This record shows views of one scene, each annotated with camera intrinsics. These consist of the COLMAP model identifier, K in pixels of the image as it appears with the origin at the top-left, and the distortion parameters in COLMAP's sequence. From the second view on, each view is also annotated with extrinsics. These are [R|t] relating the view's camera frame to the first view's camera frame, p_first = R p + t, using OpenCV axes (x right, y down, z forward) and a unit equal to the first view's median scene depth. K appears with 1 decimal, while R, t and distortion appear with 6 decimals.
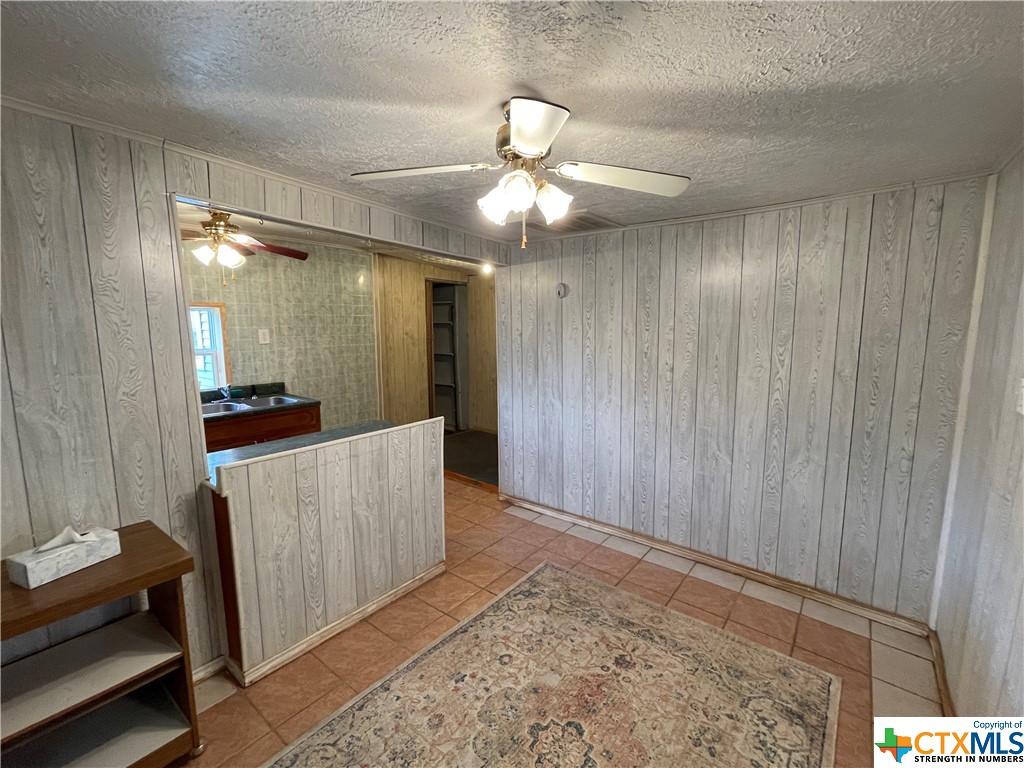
lens RADIAL K [[452.8, 0, 511.6], [0, 452.8, 383.2], [0, 0, 1]] dist [0.005495, 0.001449]
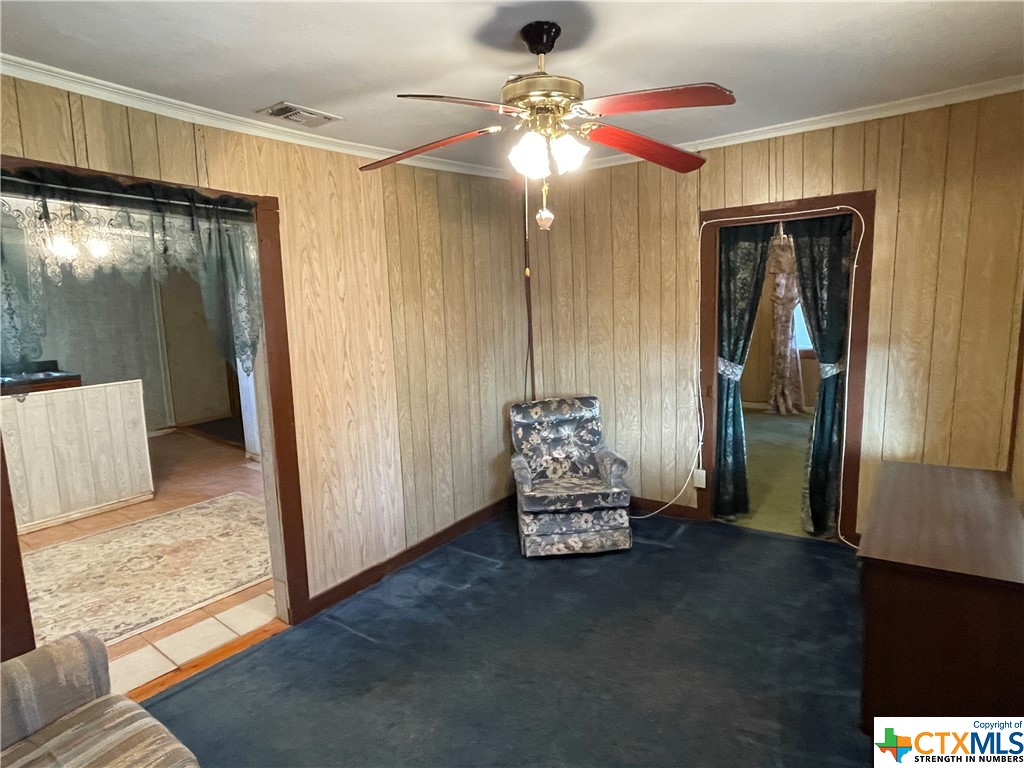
lens RADIAL K [[575.6, 0, 512.5], [0, 575.6, 380.5], [0, 0, 1]] dist [-0.015666, 0.002401]
pose [[0.999063, -0.018278, 0.039221, 0.916632], [0.017550, 0.999668, 0.018848, 0.067936], [-0.039552, -0.018142, 0.999053, -0.751260]]
